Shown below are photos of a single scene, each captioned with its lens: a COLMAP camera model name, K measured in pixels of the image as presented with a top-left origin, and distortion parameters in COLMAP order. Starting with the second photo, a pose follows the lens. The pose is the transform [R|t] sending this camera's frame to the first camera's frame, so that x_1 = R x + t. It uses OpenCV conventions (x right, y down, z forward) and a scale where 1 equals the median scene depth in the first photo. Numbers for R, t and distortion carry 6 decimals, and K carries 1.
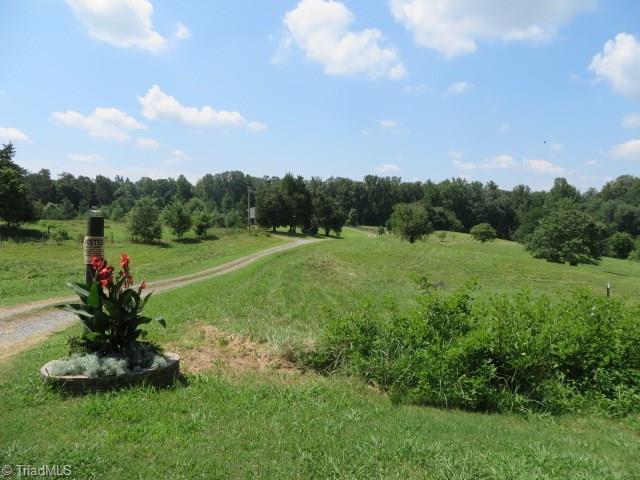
lens RADIAL K [[475.2, 0, 320.9], [0, 475.2, 235.7], [0, 0, 1]] dist [-0.024680, 0.014973]
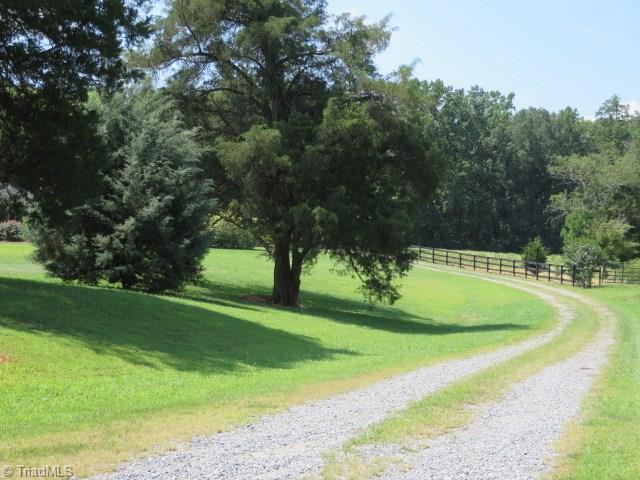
lens RADIAL K [[1091.4, 0, 321.5], [0, 1091.4, 241.6], [0, 0, 1]] dist [-0.095367, 0.000000]
pose [[0.998072, -0.002719, 0.062011, 0.003709], [0.005151, 0.999222, -0.039095, -0.002809], [-0.061857, 0.039339, 0.997309, 0.582546]]
